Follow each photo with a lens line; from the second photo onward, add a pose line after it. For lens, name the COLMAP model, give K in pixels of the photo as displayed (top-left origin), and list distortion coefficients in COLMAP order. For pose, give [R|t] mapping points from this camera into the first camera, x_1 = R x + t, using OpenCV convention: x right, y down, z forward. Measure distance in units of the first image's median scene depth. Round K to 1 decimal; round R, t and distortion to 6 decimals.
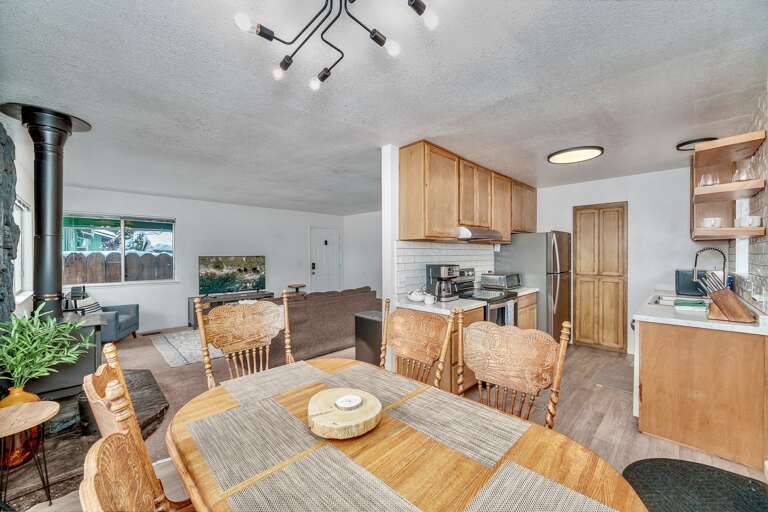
lens RADIAL K [[301.1, 0, 384.0], [0, 301.1, 256.0], [0, 0, 1]] dist [0.001180, 0.000056]
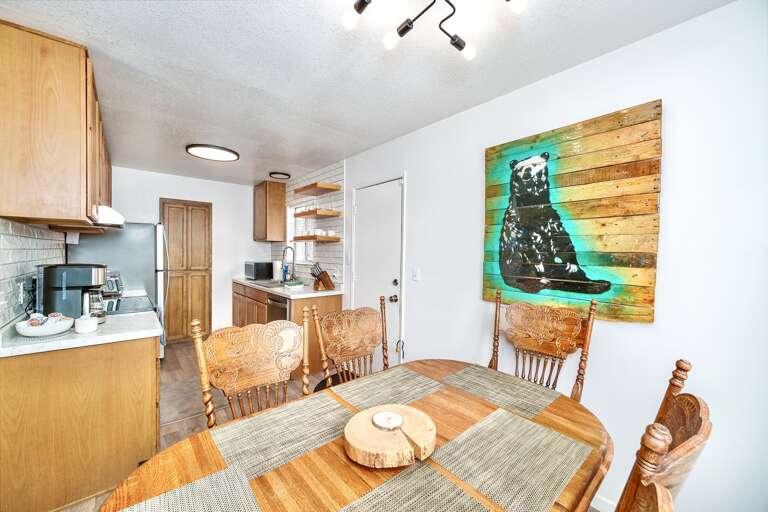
lens RADIAL K [[301.1, 0, 384.0], [0, 301.1, 256.0], [0, 0, 1]] dist [0.001180, 0.000056]
pose [[0.078858, -0.011934, 0.996814, -0.279688], [-0.004953, 0.999911, 0.012363, -0.000214], [-0.996874, -0.005912, 0.078792, 0.270537]]
